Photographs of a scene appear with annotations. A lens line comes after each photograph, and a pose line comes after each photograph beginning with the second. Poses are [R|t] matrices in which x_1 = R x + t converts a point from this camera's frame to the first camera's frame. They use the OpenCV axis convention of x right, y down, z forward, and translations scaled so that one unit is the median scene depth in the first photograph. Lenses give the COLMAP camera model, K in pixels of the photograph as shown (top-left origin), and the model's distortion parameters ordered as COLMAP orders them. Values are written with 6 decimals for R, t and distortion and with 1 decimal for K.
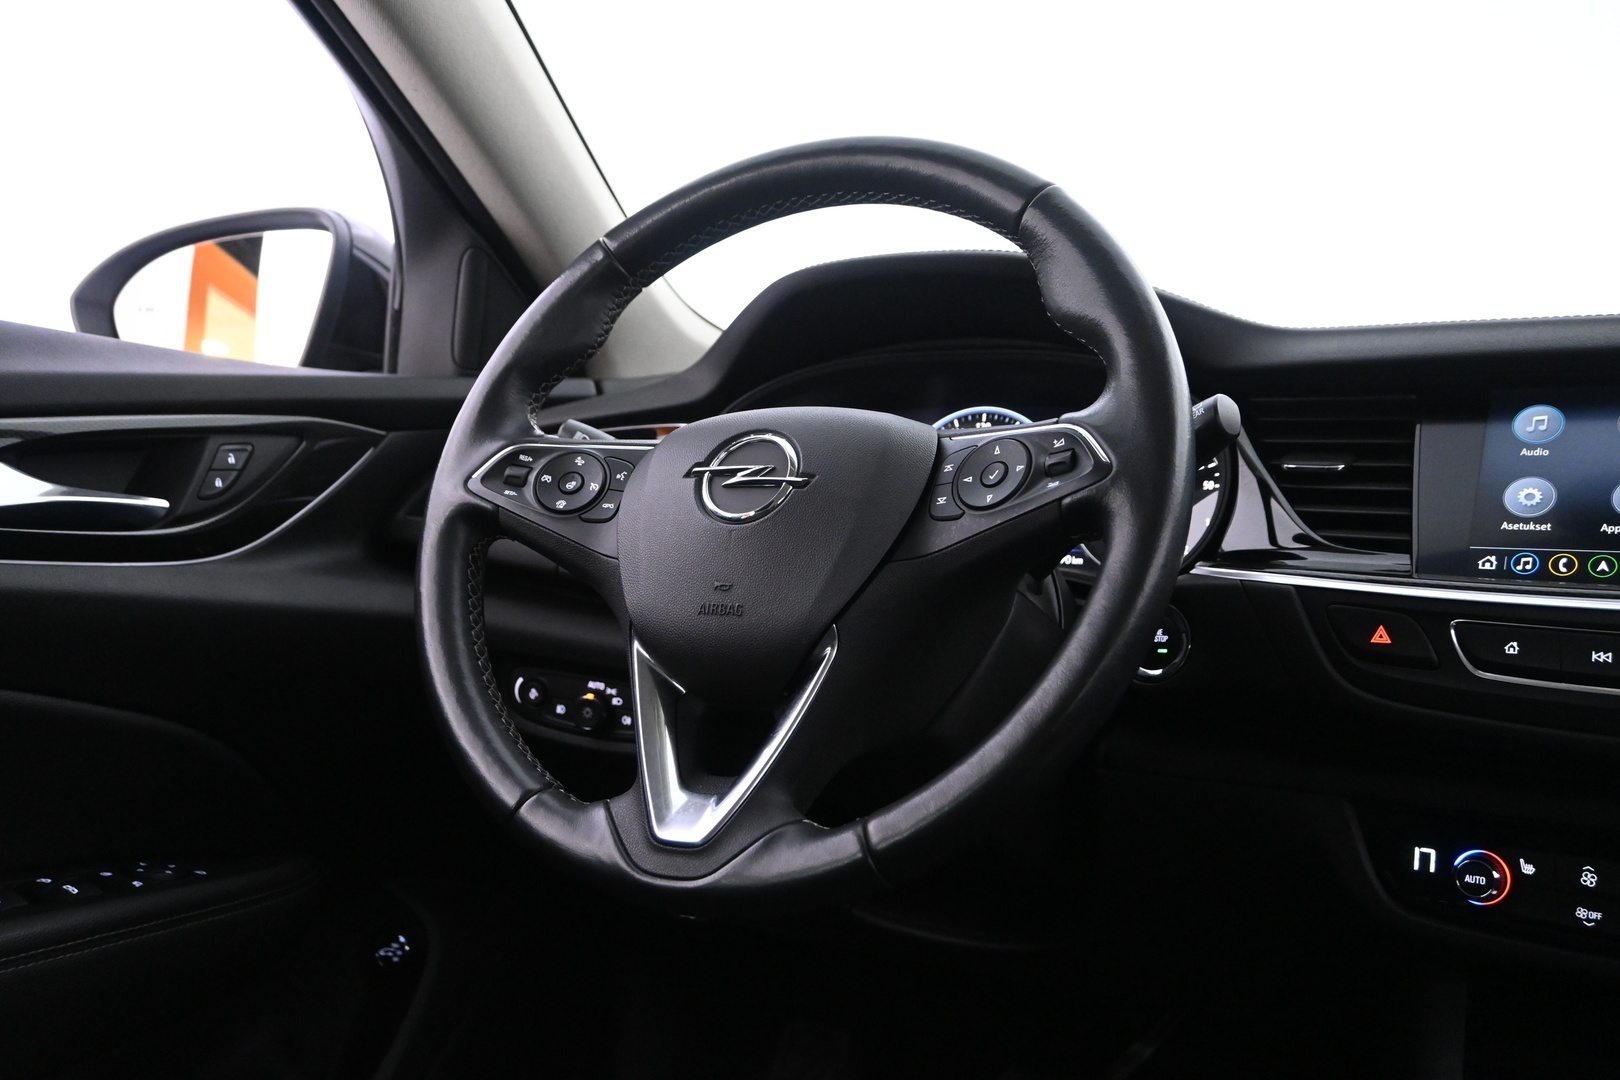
lens RADIAL K [[1382.5, 0, 810.0], [0, 1382.5, 540.0], [0, 0, 1]] dist [-0.004665, -0.005174]
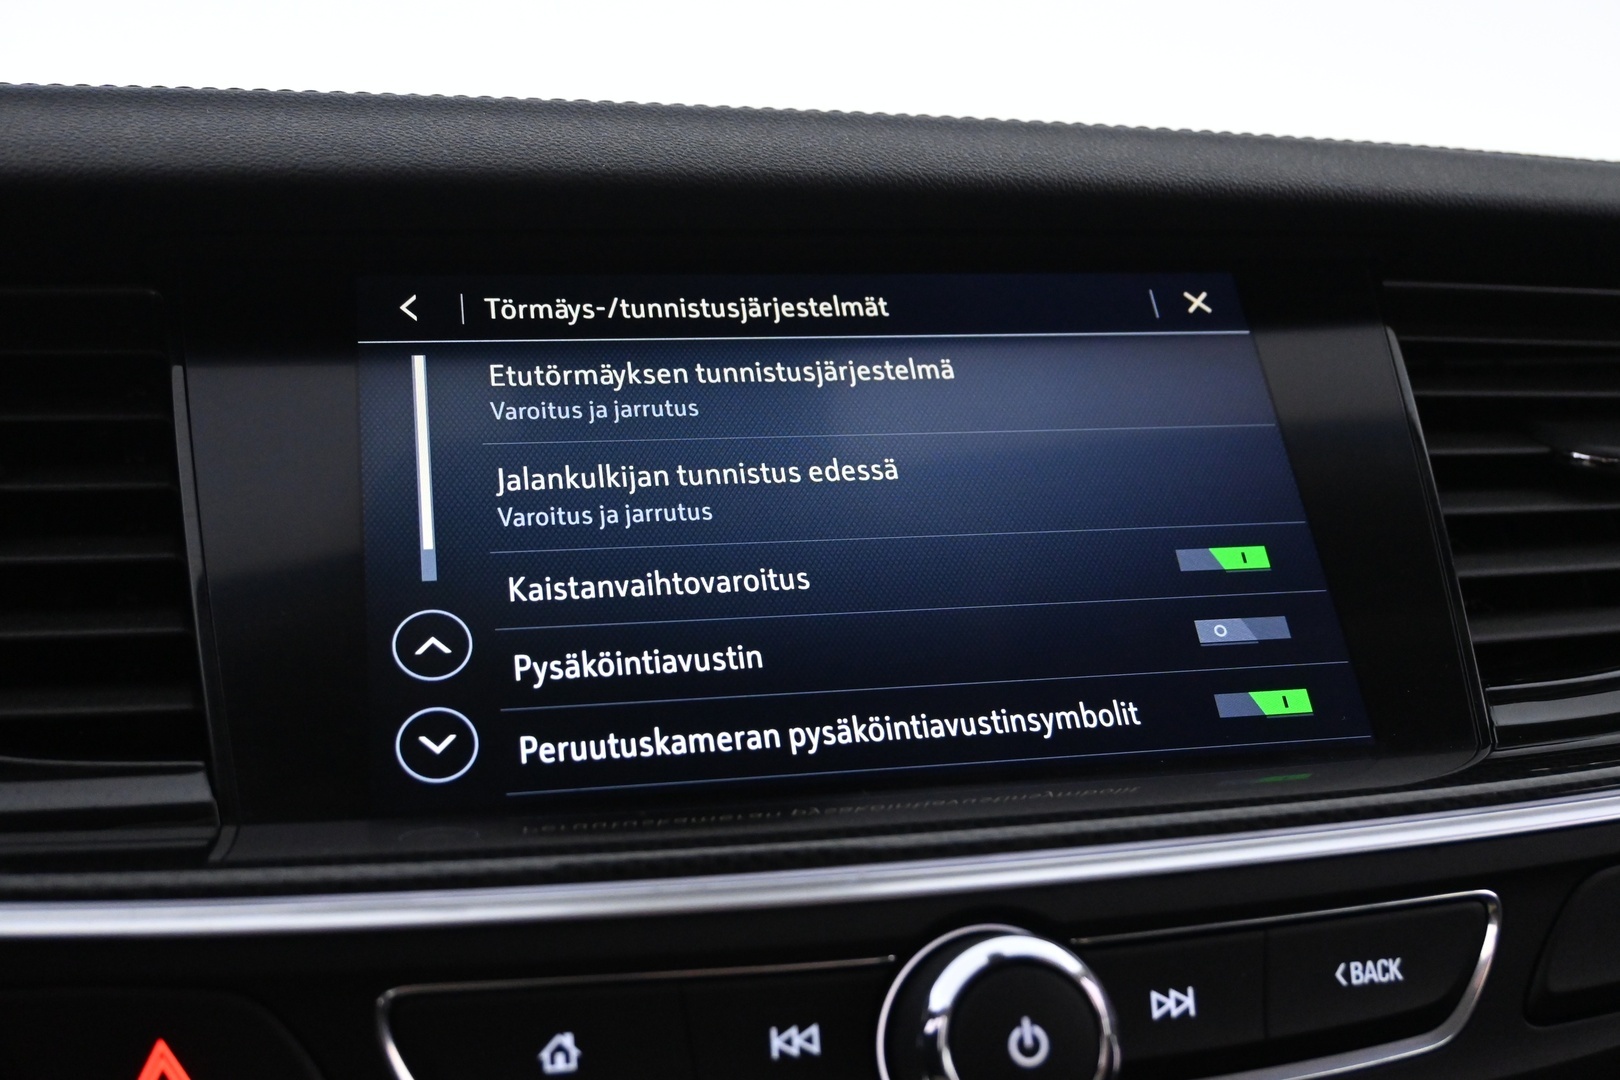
lens RADIAL K [[1762.7, 0, 810.0], [0, 1762.7, 540.0], [0, 0, 1]] dist [-0.006025, 0.004749]
pose [[0.664179, -0.075674, 0.743733, 0.227997], [0.052331, 0.997129, 0.054723, -0.060829], [-0.745740, 0.002575, 0.666233, 0.631258]]
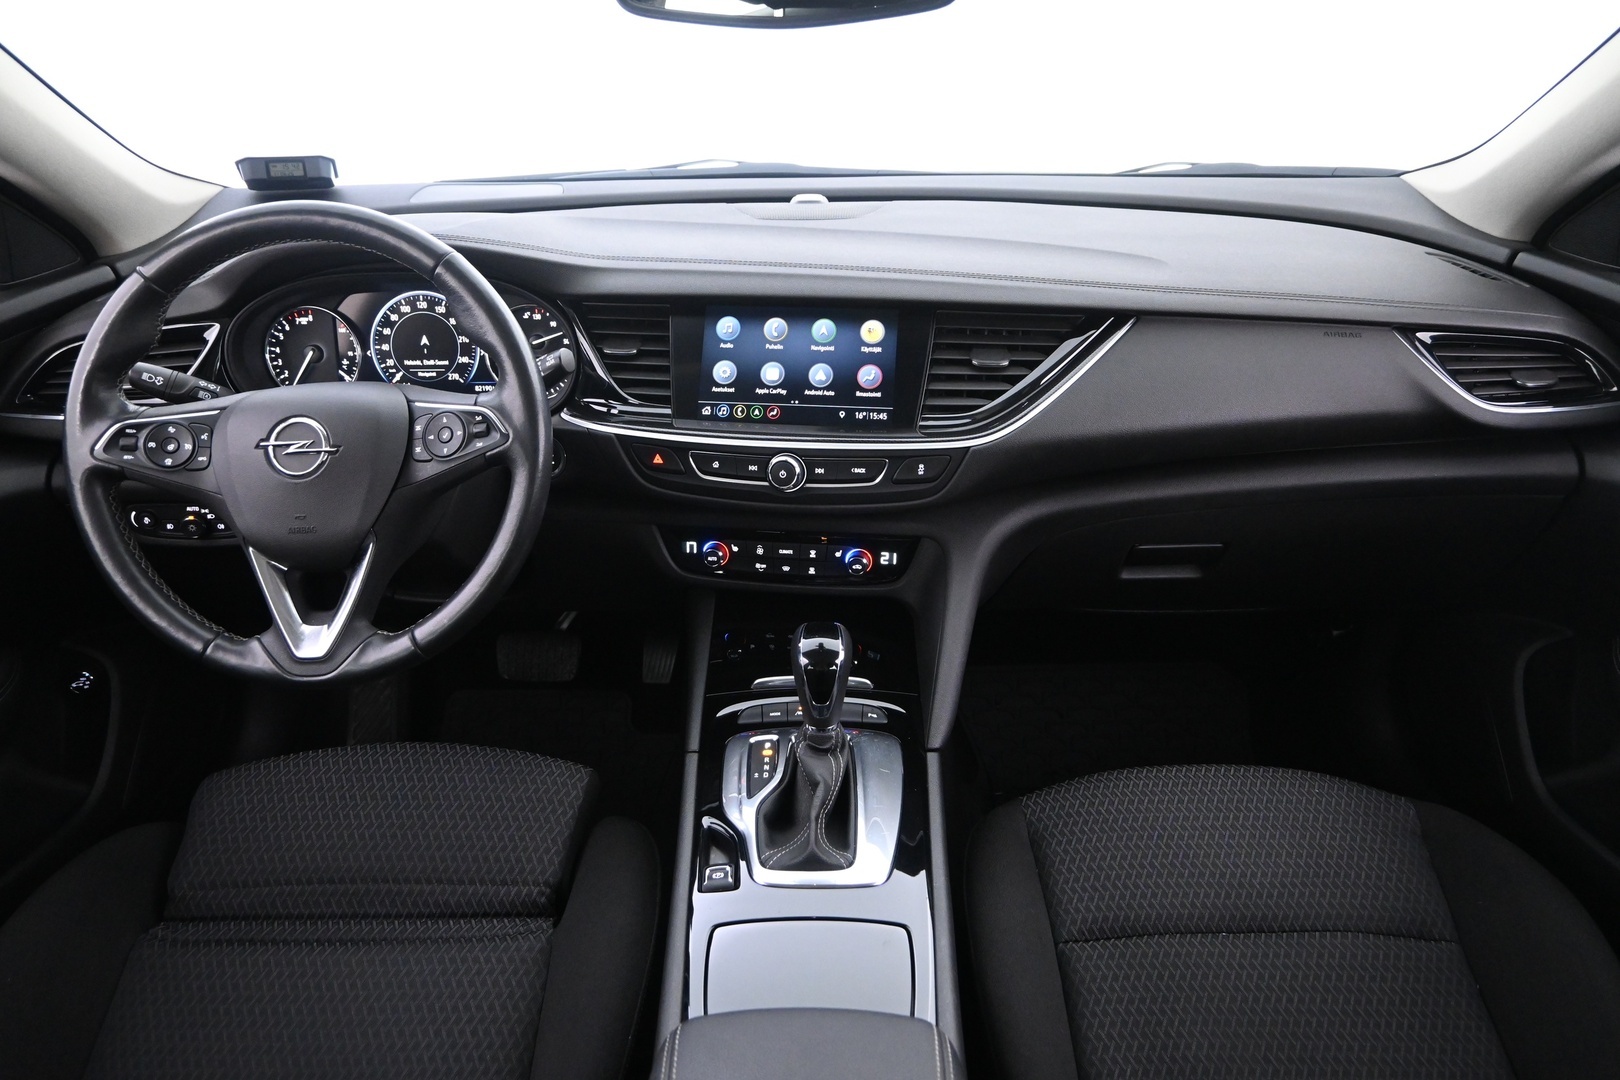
lens RADIAL K [[1097.4, 0, 810.0], [0, 1097.4, 540.0], [0, 0, 1]] dist [-0.003966, -0.003563]
pose [[0.896786, -0.213971, 0.387287, -0.025398], [0.039638, 0.910627, 0.411325, -0.459188], [-0.440685, -0.353519, 0.825119, -0.432389]]
